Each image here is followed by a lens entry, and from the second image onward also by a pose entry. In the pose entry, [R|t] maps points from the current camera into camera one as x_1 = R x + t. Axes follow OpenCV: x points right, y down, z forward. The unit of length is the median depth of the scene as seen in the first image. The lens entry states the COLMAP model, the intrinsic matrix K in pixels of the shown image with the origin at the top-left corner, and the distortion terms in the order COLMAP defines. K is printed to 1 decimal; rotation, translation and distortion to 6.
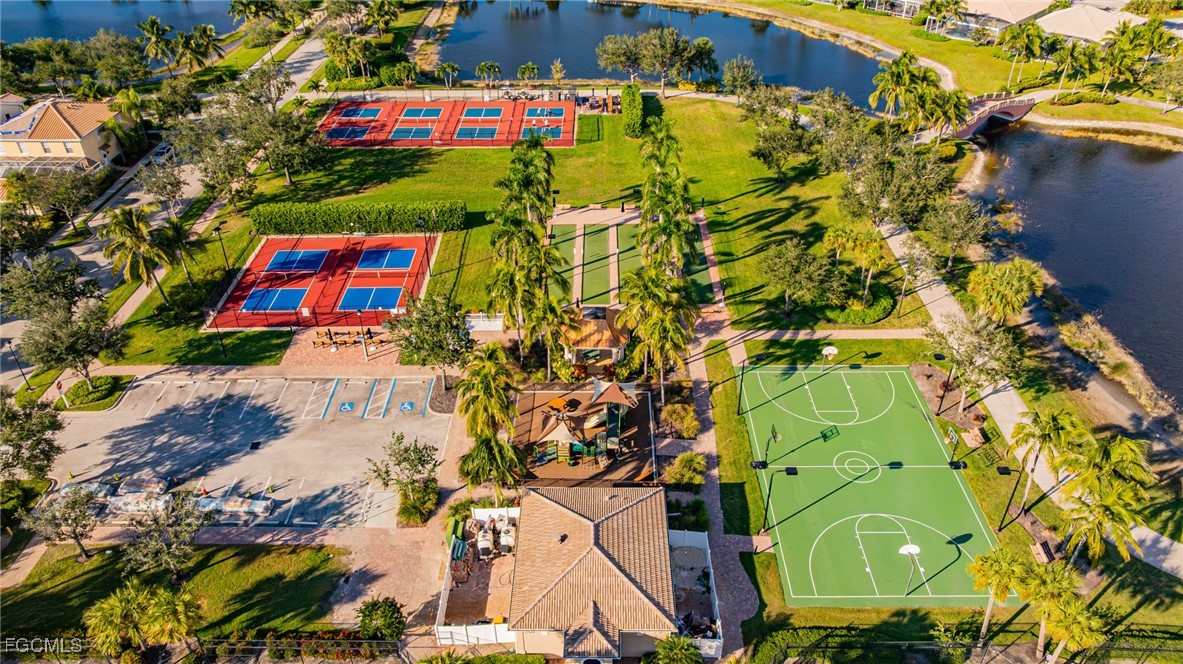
lens RADIAL K [[833.2, 0, 594.6], [0, 833.2, 331.7], [0, 0, 1]] dist [-0.039359, 0.038974]
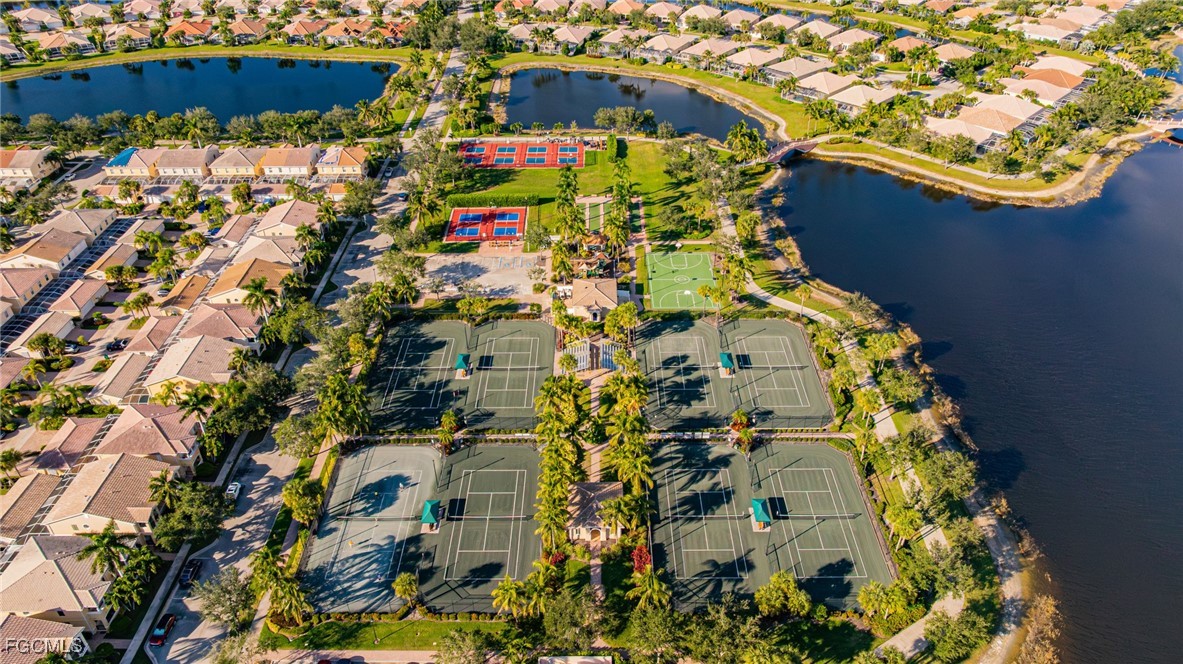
lens RADIAL K [[833.2, 0, 594.6], [0, 833.2, 331.7], [0, 0, 1]] dist [-0.039359, 0.038974]
pose [[0.999981, -0.003818, 0.004832, -0.012073], [0.003814, 0.999992, 0.000985, 0.260821], [-0.004836, -0.000967, 0.999988, -1.513823]]
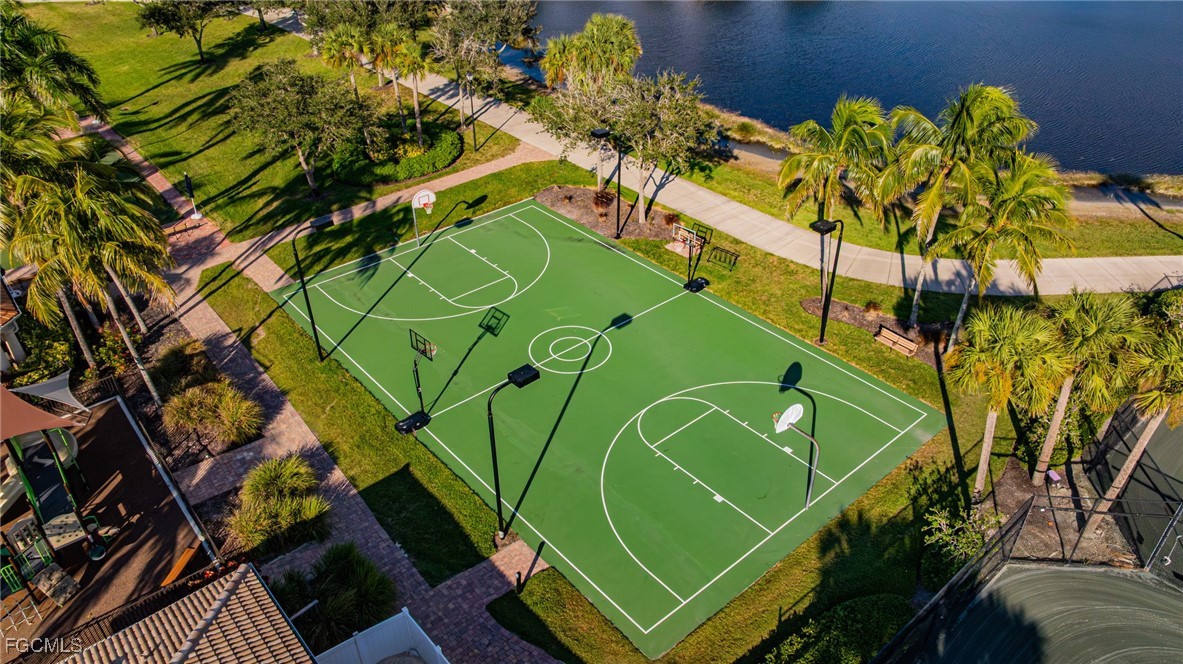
lens RADIAL K [[833.2, 0, 594.6], [0, 833.2, 331.7], [0, 0, 1]] dist [-0.039359, 0.038974]
pose [[0.753125, -0.368810, 0.544777, 0.024253], [0.370725, 0.922003, 0.111681, 0.072410], [-0.543476, 0.117853, 0.831111, 0.399785]]
